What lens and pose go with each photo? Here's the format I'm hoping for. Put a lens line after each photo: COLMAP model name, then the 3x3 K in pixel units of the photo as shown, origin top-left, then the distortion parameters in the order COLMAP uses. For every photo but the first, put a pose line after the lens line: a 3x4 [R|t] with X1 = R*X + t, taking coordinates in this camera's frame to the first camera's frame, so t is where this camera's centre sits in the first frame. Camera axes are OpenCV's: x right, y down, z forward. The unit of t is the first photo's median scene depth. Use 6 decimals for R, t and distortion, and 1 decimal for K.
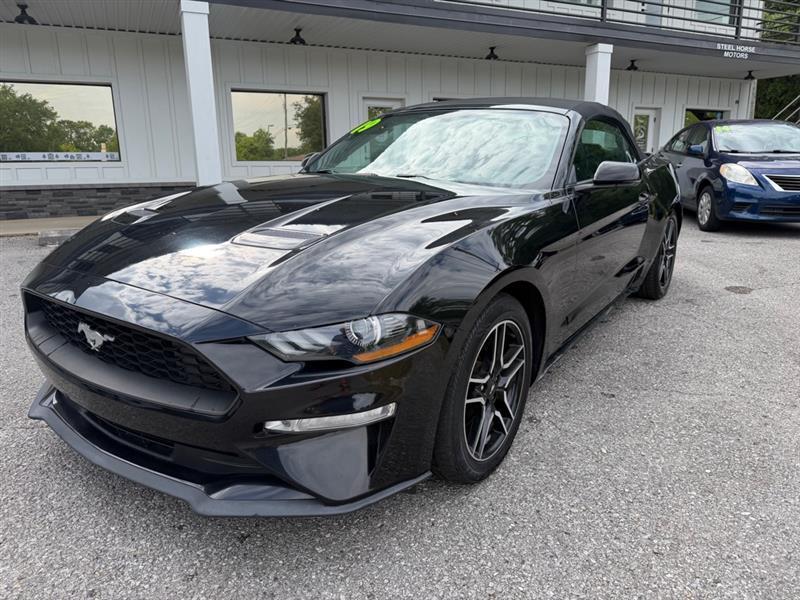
lens RADIAL K [[561.9, 0, 401.9], [0, 561.9, 315.6], [0, 0, 1]] dist [0.007834, -0.017008]
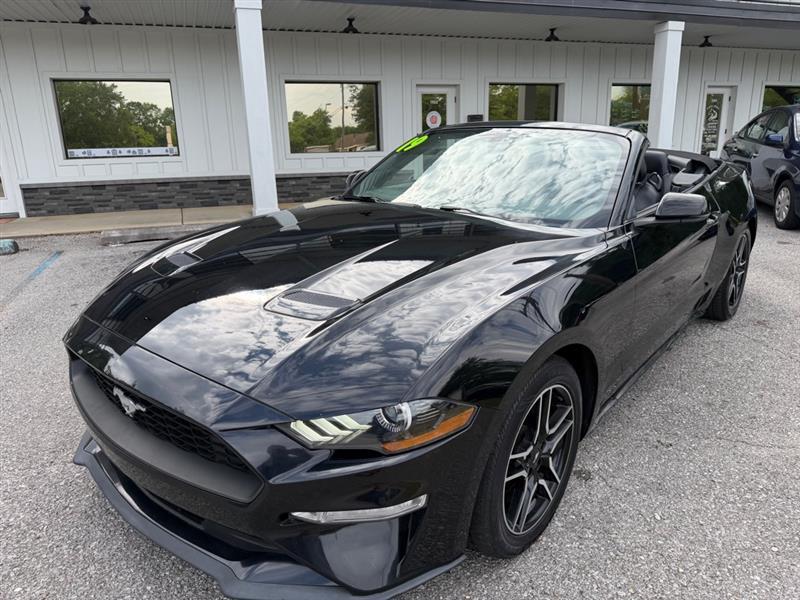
lens RADIAL K [[555.9, 0, 408.7], [0, 555.9, 288.2], [0, 0, 1]] dist [-0.009674, 0.000142]
pose [[0.995315, 0.013667, -0.095716, 0.024866], [-0.010080, 0.999232, 0.037858, -0.132101], [0.096160, -0.036716, 0.994688, 0.050149]]
